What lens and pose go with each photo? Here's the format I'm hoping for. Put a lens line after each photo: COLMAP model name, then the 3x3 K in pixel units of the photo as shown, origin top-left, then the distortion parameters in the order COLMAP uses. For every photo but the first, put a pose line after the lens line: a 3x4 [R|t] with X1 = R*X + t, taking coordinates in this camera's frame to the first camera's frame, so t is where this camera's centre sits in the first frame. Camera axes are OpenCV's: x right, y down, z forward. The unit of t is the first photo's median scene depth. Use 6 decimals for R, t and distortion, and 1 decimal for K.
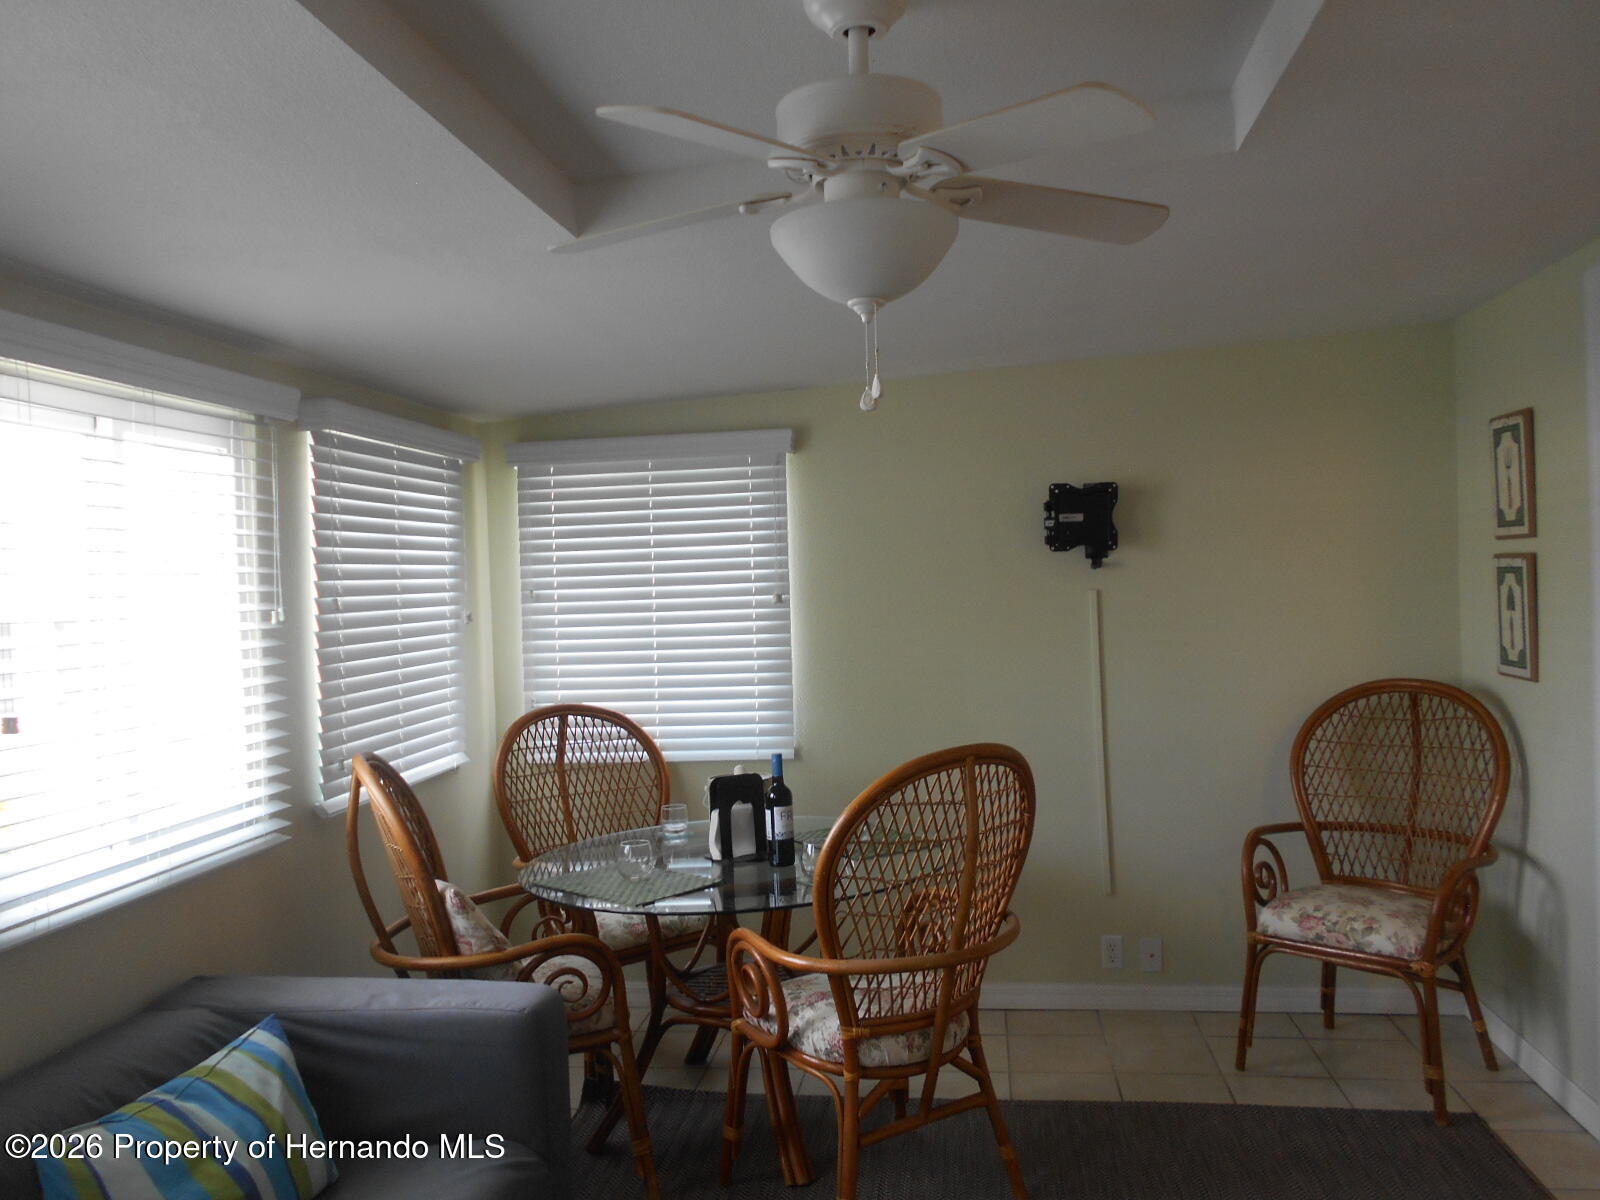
lens RADIAL K [[1260.3, 0, 786.2], [0, 1260.3, 593.5], [0, 0, 1]] dist [-0.004829, 0.012015]
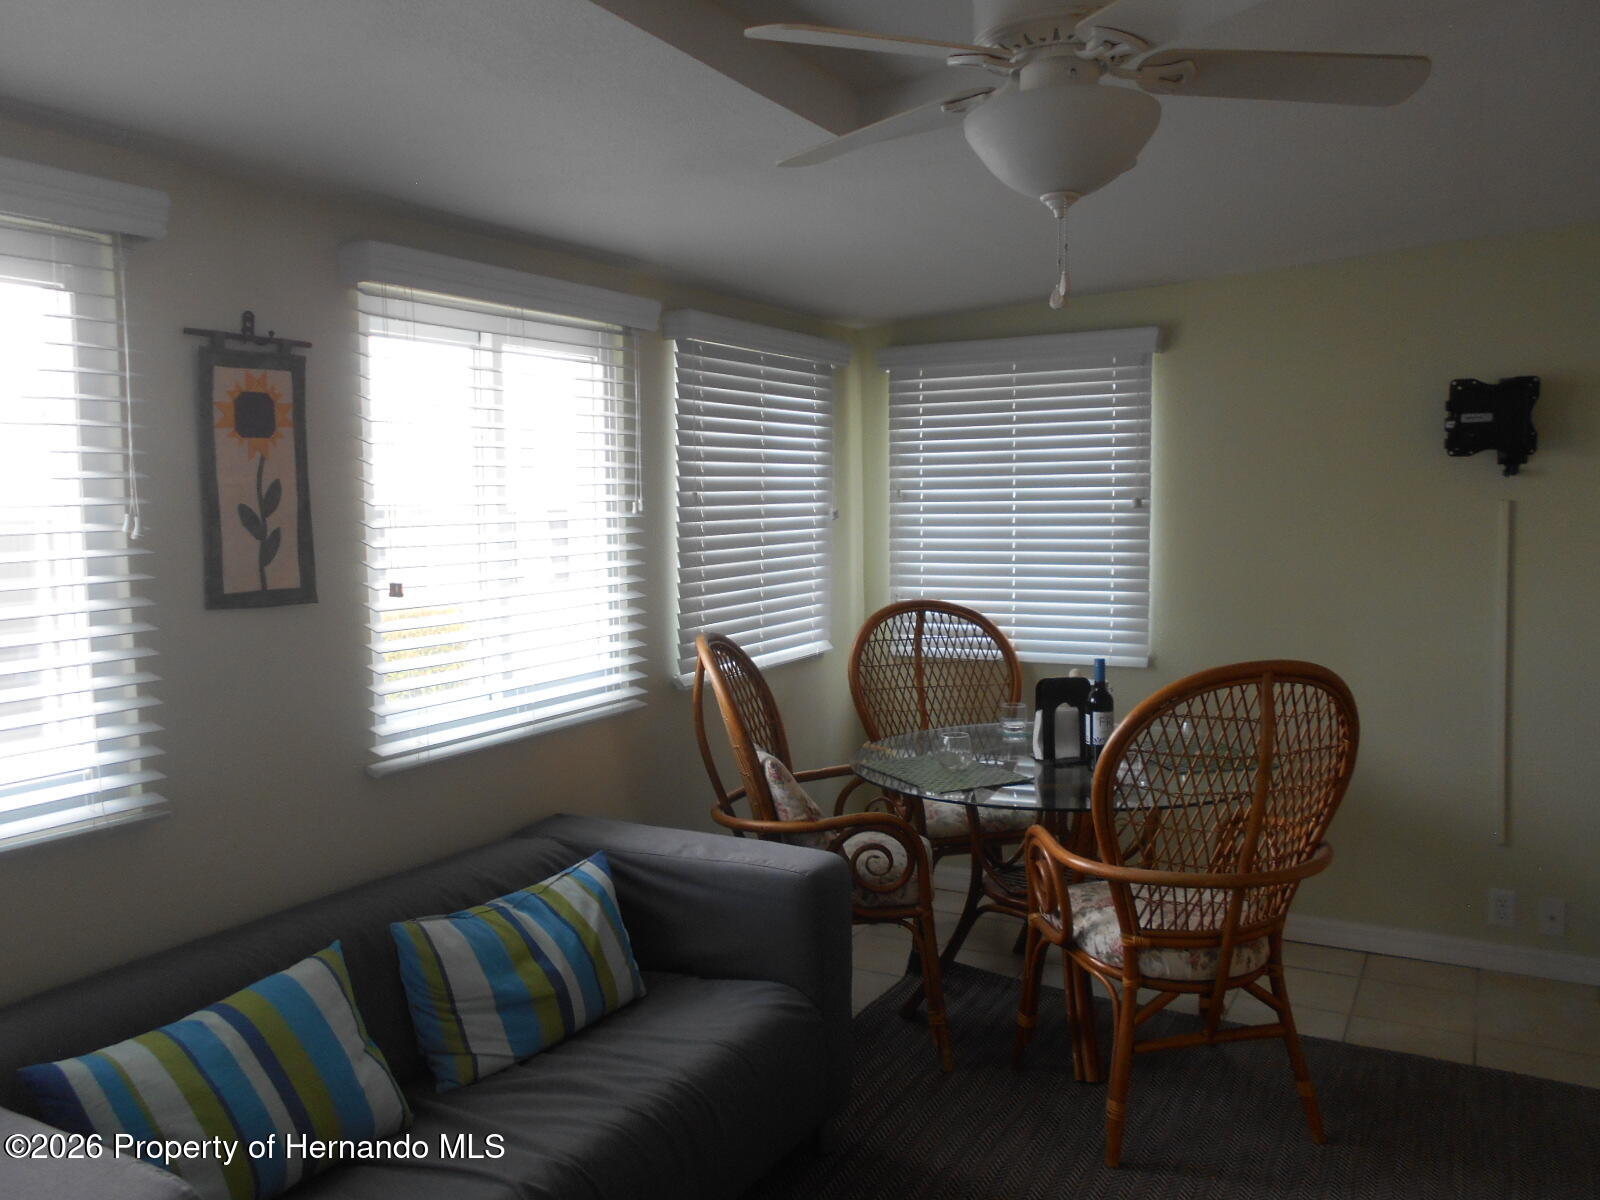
lens RADIAL K [[1260.3, 0, 824.4], [0, 1260.3, 589.0], [0, 0, 1]] dist [-0.004829, 0.012015]
pose [[0.935409, 0.047184, -0.350405, 0.149162], [-0.021262, 0.996769, 0.077460, 0.000074], [0.352927, -0.065007, 0.933390, 0.004408]]
